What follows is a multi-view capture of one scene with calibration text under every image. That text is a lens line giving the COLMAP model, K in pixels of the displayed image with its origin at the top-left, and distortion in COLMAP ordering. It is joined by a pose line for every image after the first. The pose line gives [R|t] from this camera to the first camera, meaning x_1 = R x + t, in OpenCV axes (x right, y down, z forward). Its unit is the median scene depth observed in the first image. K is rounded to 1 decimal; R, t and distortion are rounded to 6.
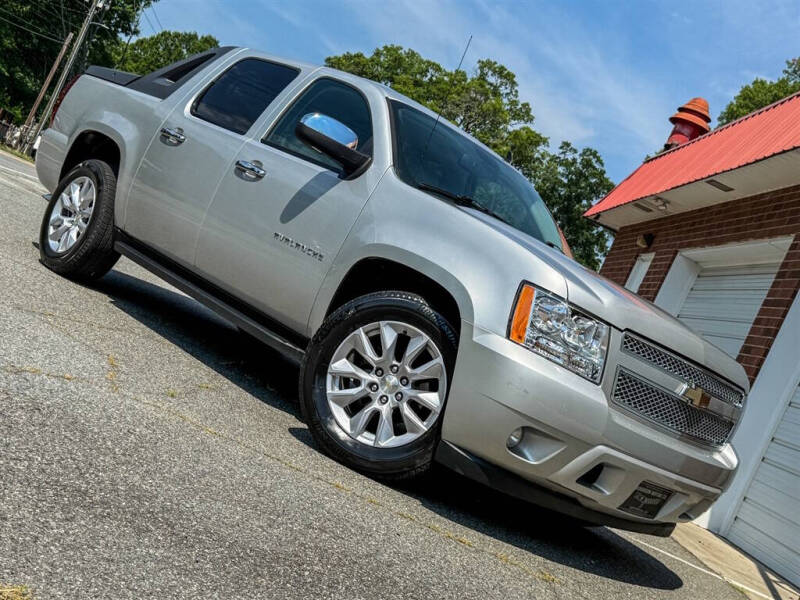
lens RADIAL K [[998.8, 0, 398.9], [0, 998.8, 303.2], [0, 0, 1]] dist [0.083001, -0.055196]
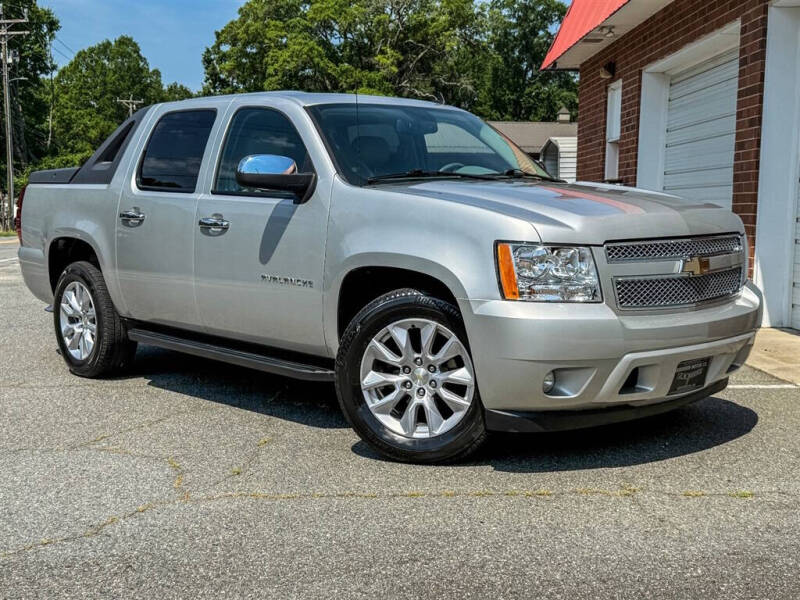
lens RADIAL K [[998.8, 0, 398.9], [0, 998.8, 303.2], [0, 0, 1]] dist [0.083001, -0.055196]
pose [[0.909882, -0.411585, -0.052085, 0.054665], [0.414691, 0.905962, 0.085229, -0.084339], [0.012108, -0.099147, 0.994999, -0.035299]]
